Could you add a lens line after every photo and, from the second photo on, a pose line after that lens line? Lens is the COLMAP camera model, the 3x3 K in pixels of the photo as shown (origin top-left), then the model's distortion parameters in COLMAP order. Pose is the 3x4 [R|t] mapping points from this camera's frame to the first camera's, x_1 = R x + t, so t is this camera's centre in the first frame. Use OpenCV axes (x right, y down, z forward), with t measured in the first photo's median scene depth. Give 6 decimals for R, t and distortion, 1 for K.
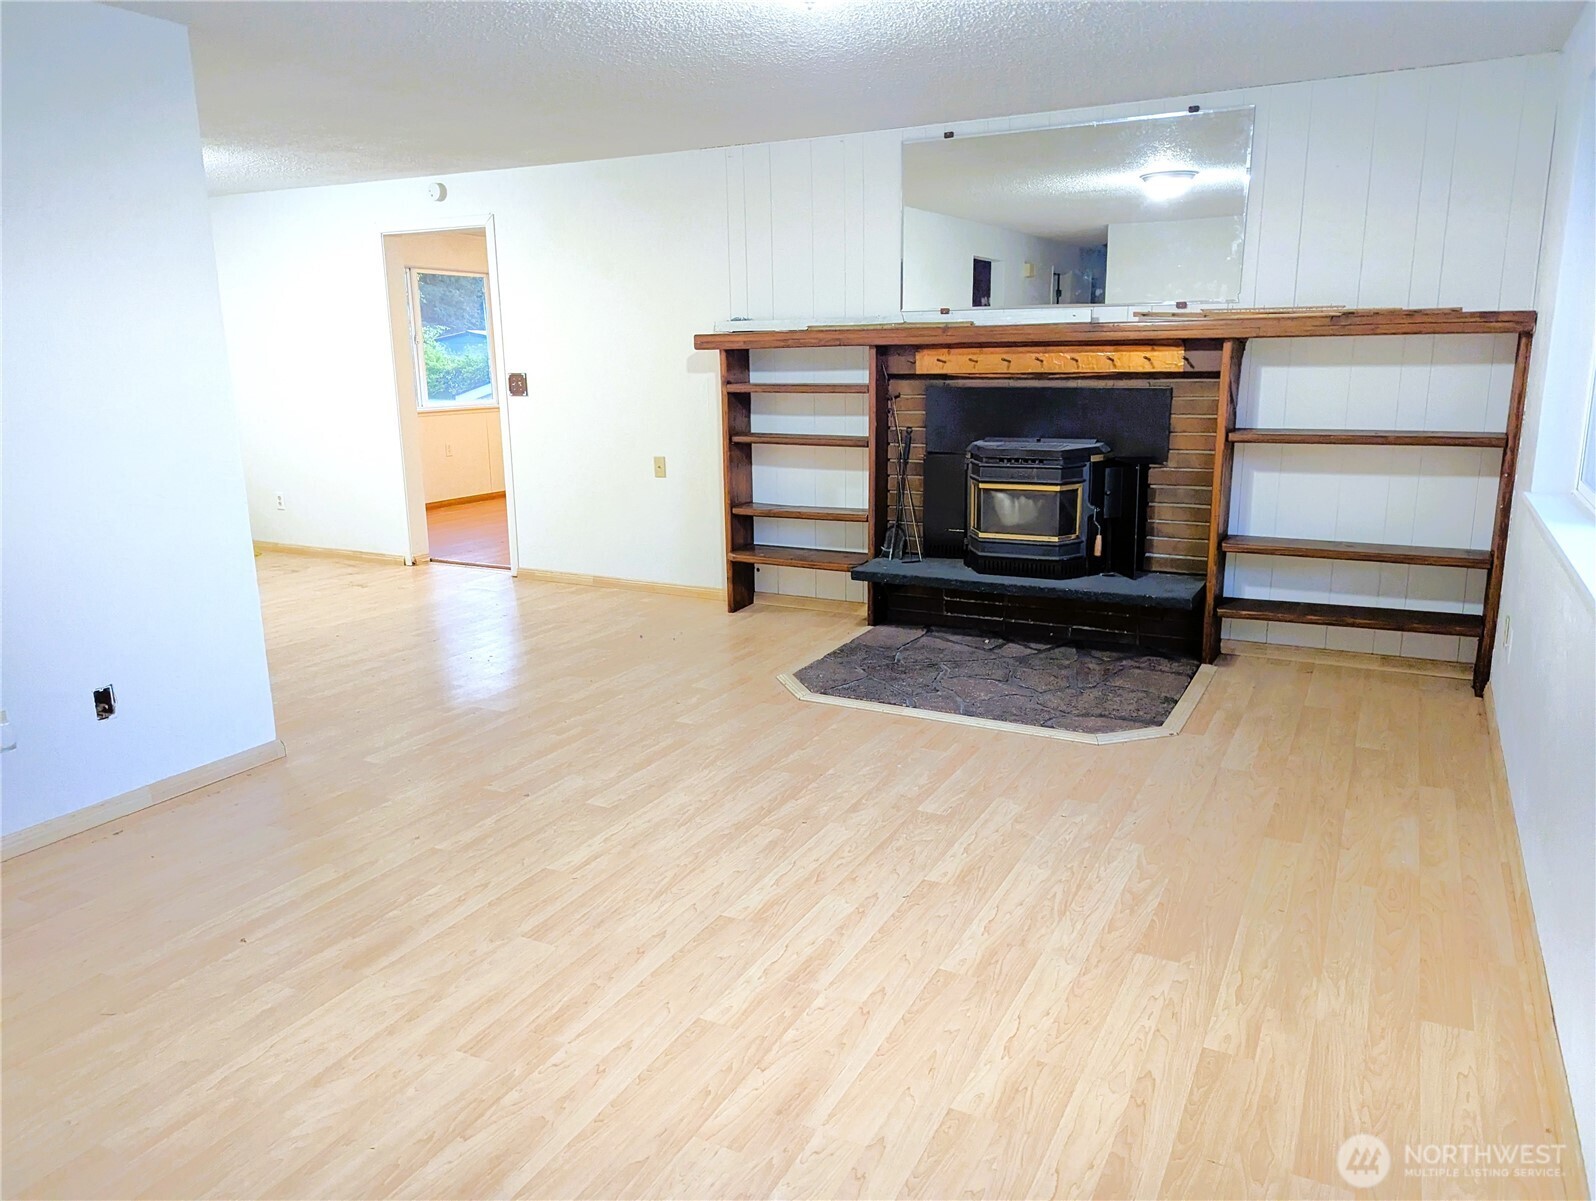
lens RADIAL K [[1124.6, 0, 813.0], [0, 1124.6, 599.5], [0, 0, 1]] dist [0.041632, -0.008277]
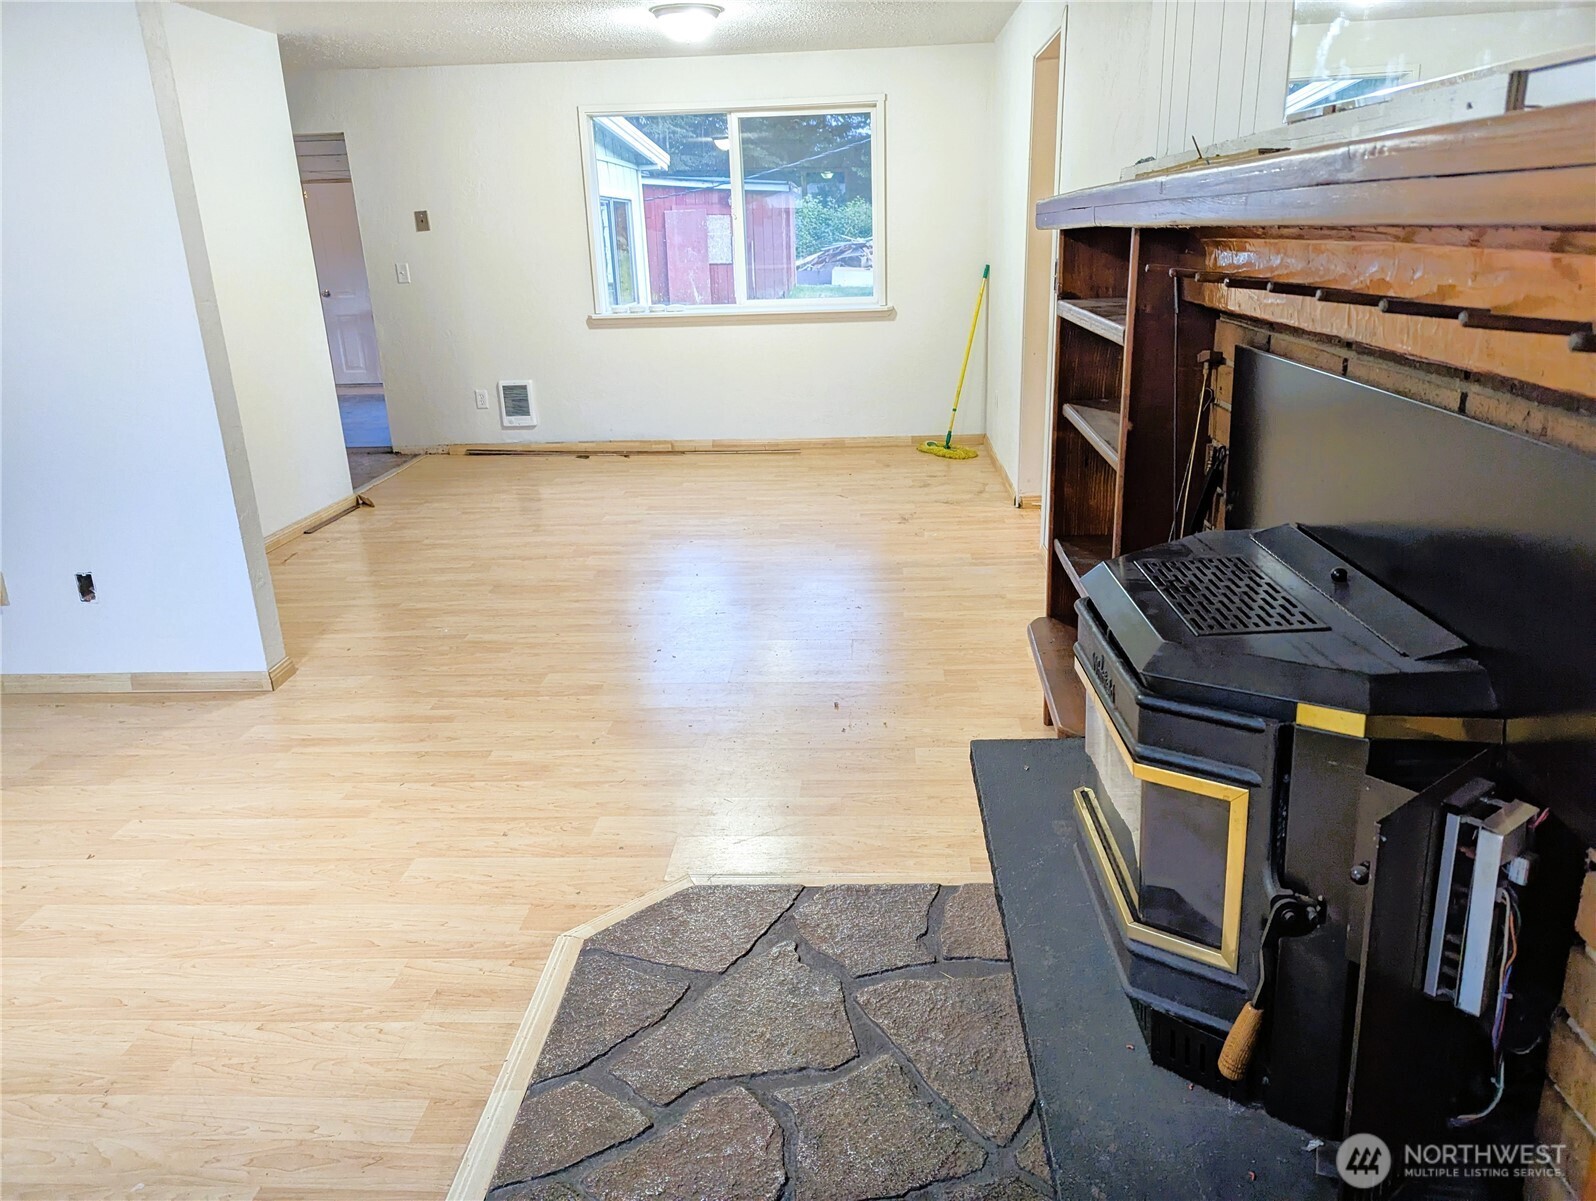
lens RADIAL K [[1124.6, 0, 798.5], [0, 1124.6, 604.0], [0, 0, 1]] dist [0.041632, -0.008277]
pose [[0.407895, 0.288564, -0.866229, 0.380767], [-0.175914, 0.955804, 0.235569, -0.172949], [0.895922, 0.056295, 0.440630, 0.751717]]
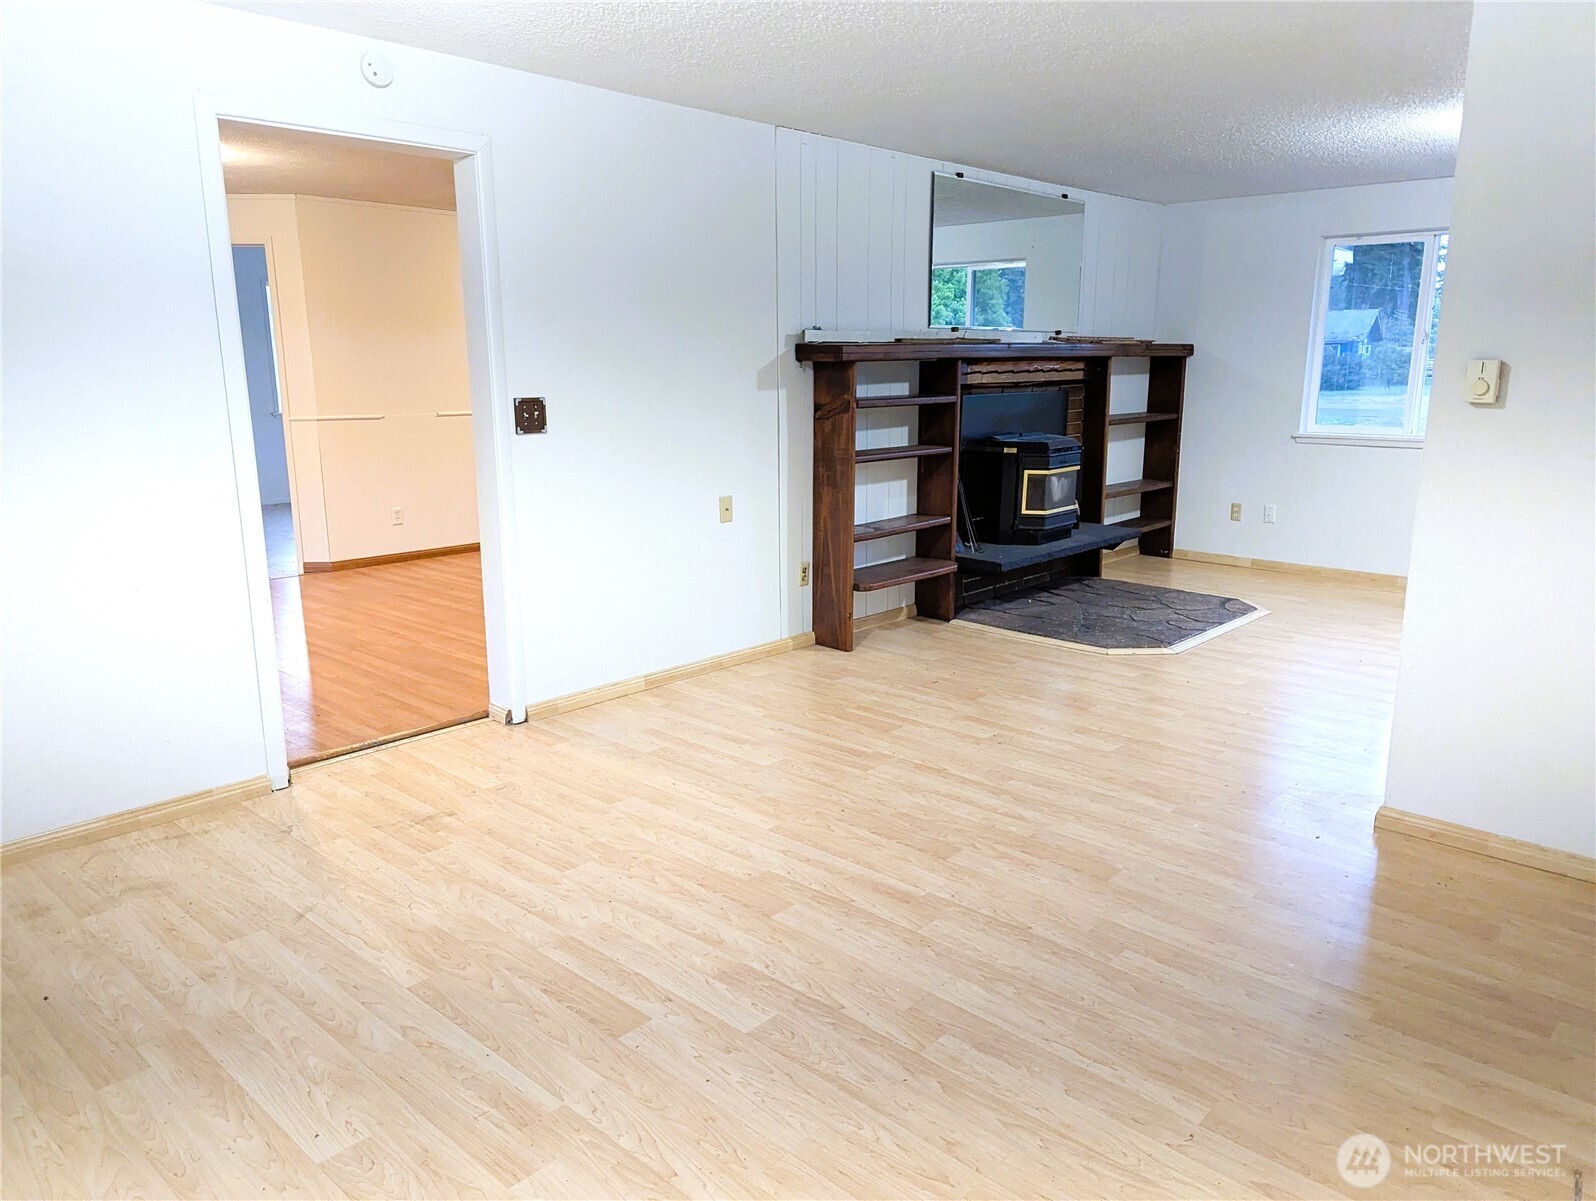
lens RADIAL K [[1124.6, 0, 794.0], [0, 1124.6, 596.6], [0, 0, 1]] dist [0.041632, -0.008277]
pose [[0.266756, -0.187119, 0.945425, -1.076652], [0.214323, 0.967925, 0.131100, -0.184032], [-0.939631, 0.167655, 0.298304, 0.884164]]
